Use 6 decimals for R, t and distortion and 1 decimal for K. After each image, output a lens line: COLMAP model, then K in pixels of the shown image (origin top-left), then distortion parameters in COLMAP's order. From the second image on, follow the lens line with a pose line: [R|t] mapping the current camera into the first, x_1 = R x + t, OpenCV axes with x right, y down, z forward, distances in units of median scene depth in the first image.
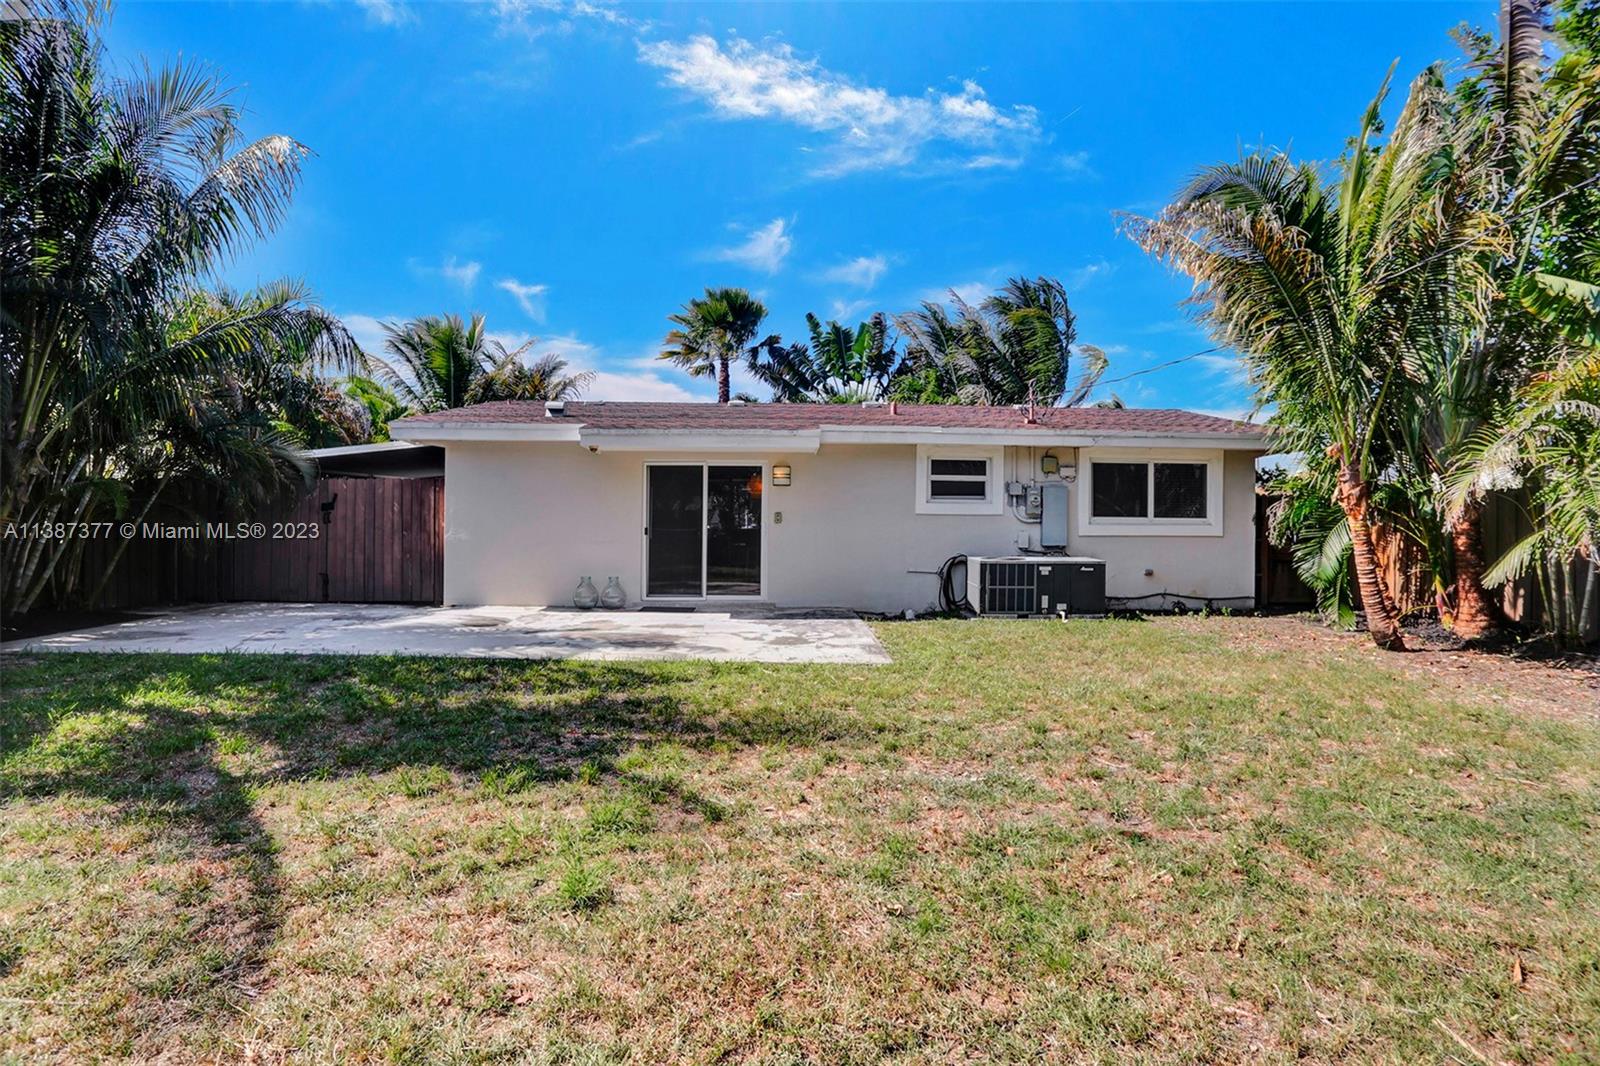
lens RADIAL K [[783.9, 0, 800.0], [0, 783.9, 533.0], [0, 0, 1]] dist [-0.055700, 0.030002]
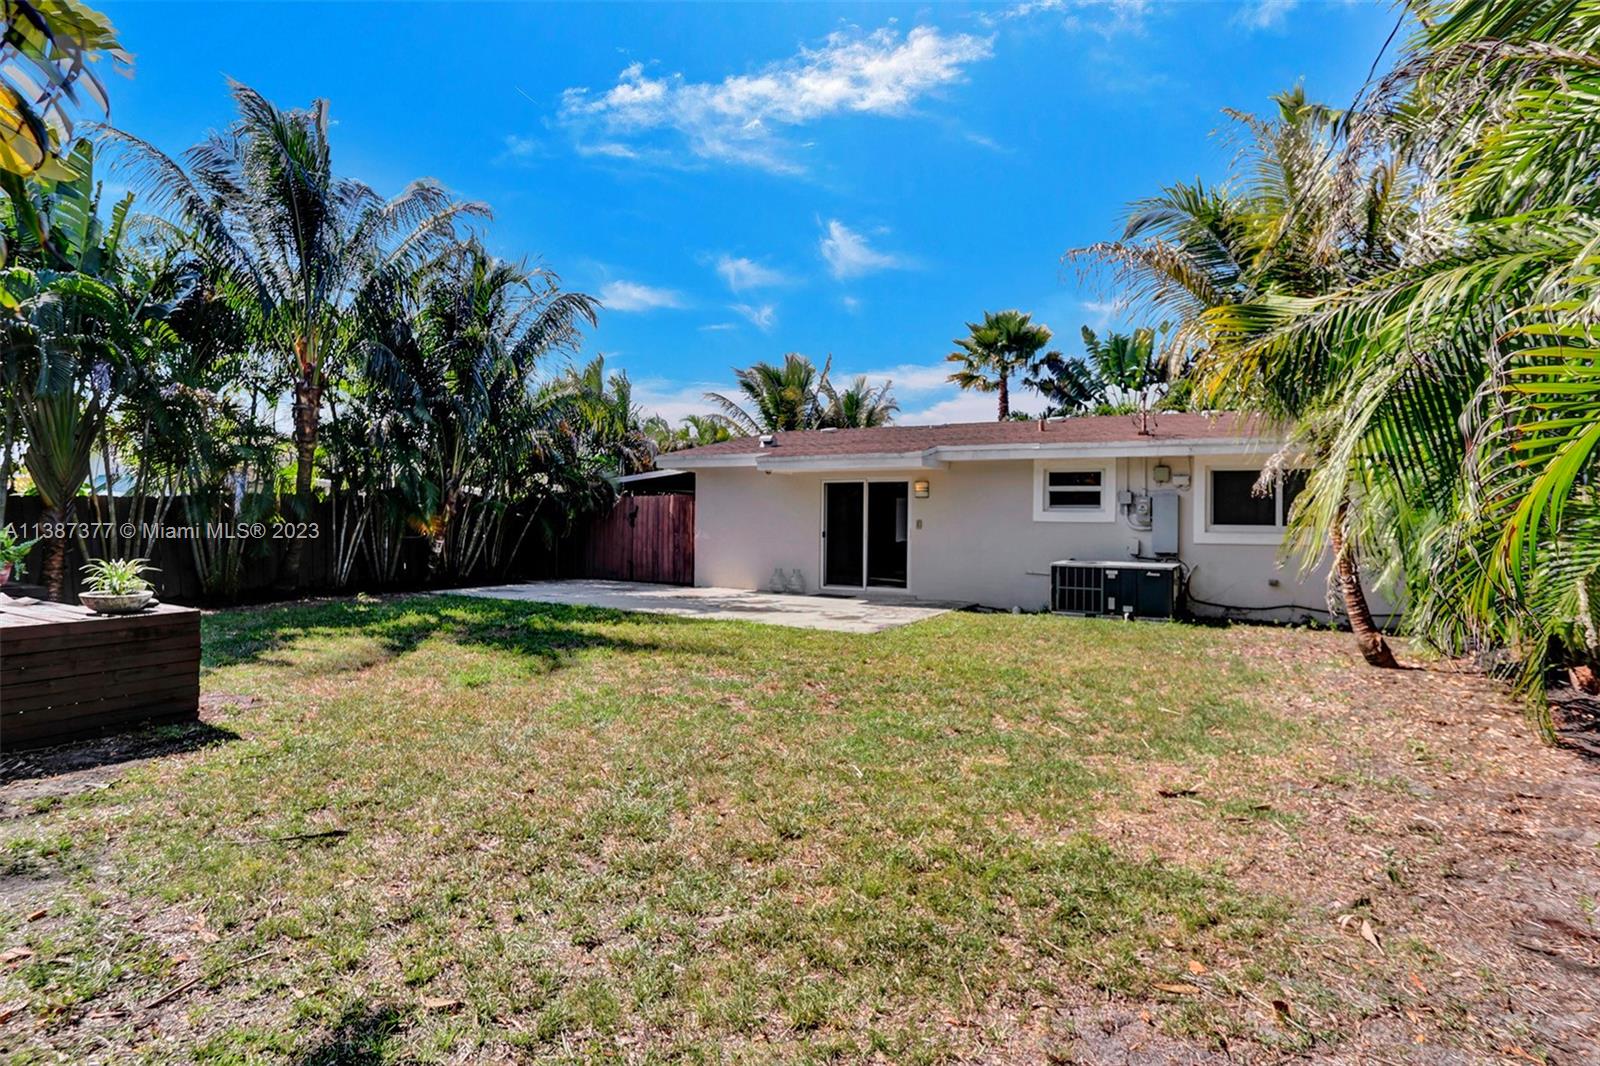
lens RADIAL K [[787.9, 0, 826.7], [0, 787.9, 528.8], [0, 0, 1]] dist [-0.041701, 0.030737]
pose [[0.873189, 0.006480, -0.487338, 0.435478], [-0.013435, 0.999852, -0.010777, 0.002026], [0.487196, 0.015957, 0.873147, -0.120842]]
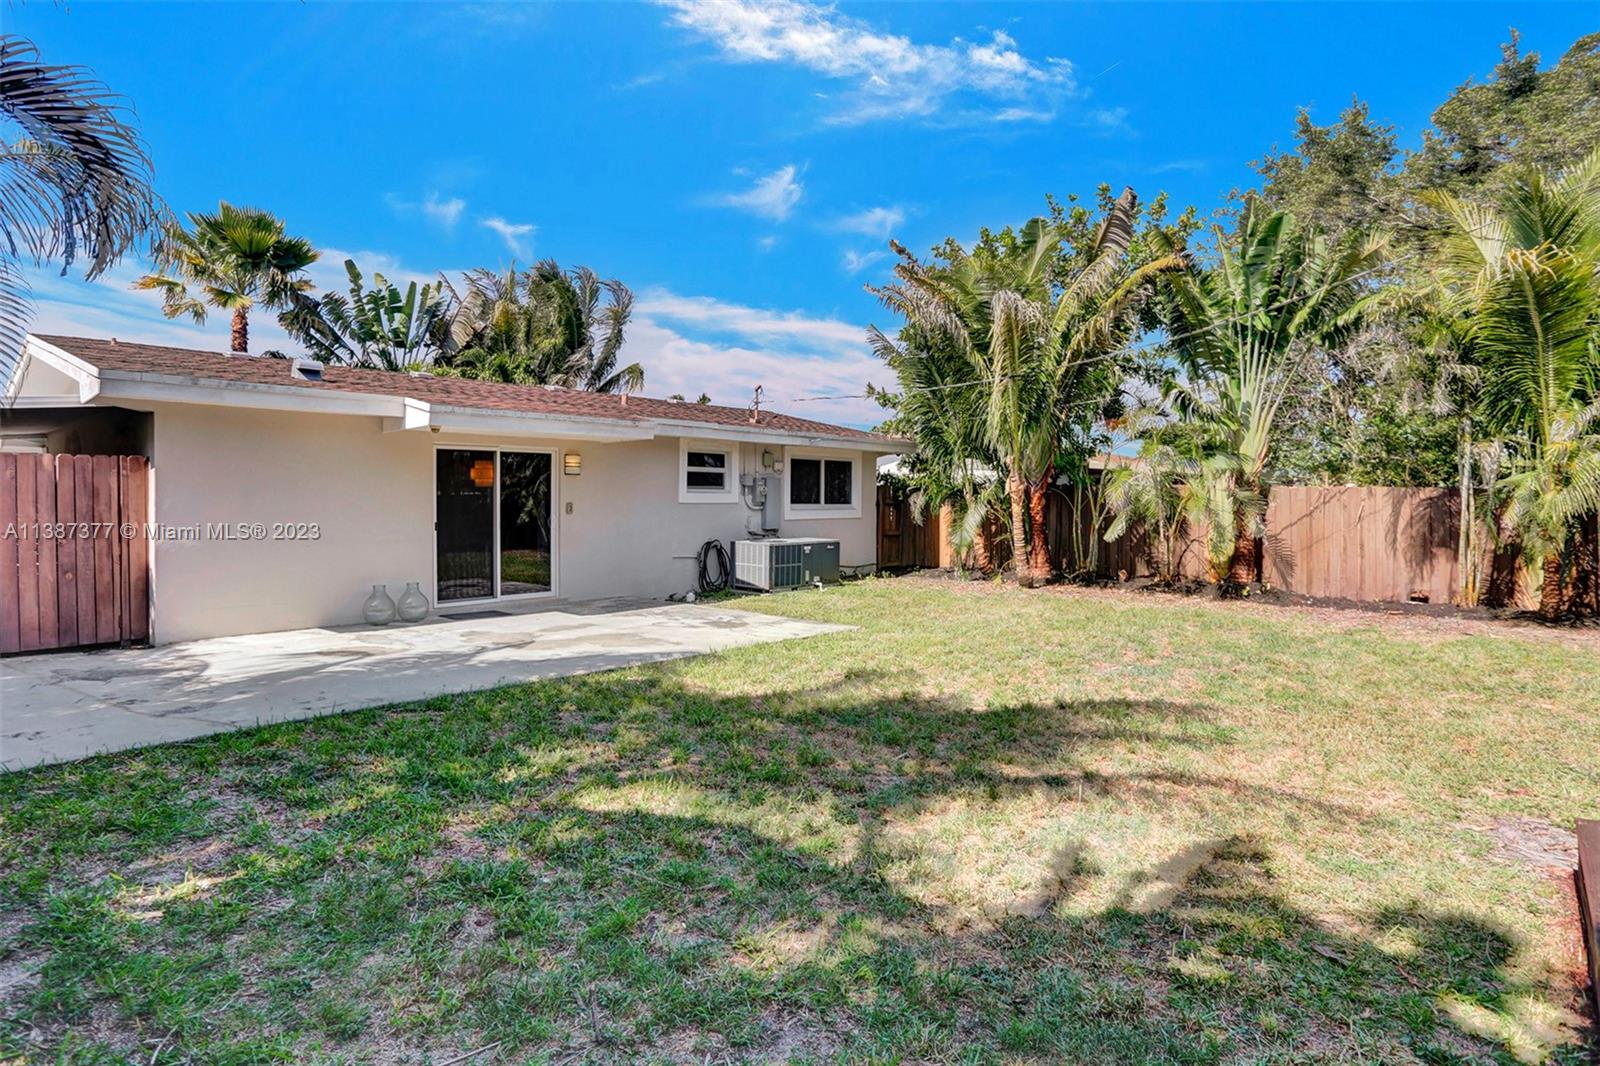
lens RADIAL K [[819.8, 0, 788.8], [0, 819.8, 506.8], [0, 0, 1]] dist [-0.056814, 0.035952]
pose [[0.712454, -0.012239, 0.701613, -0.520626], [0.017291, 0.999850, -0.000117, -0.016014], [-0.701506, 0.012215, 0.712559, 0.105681]]
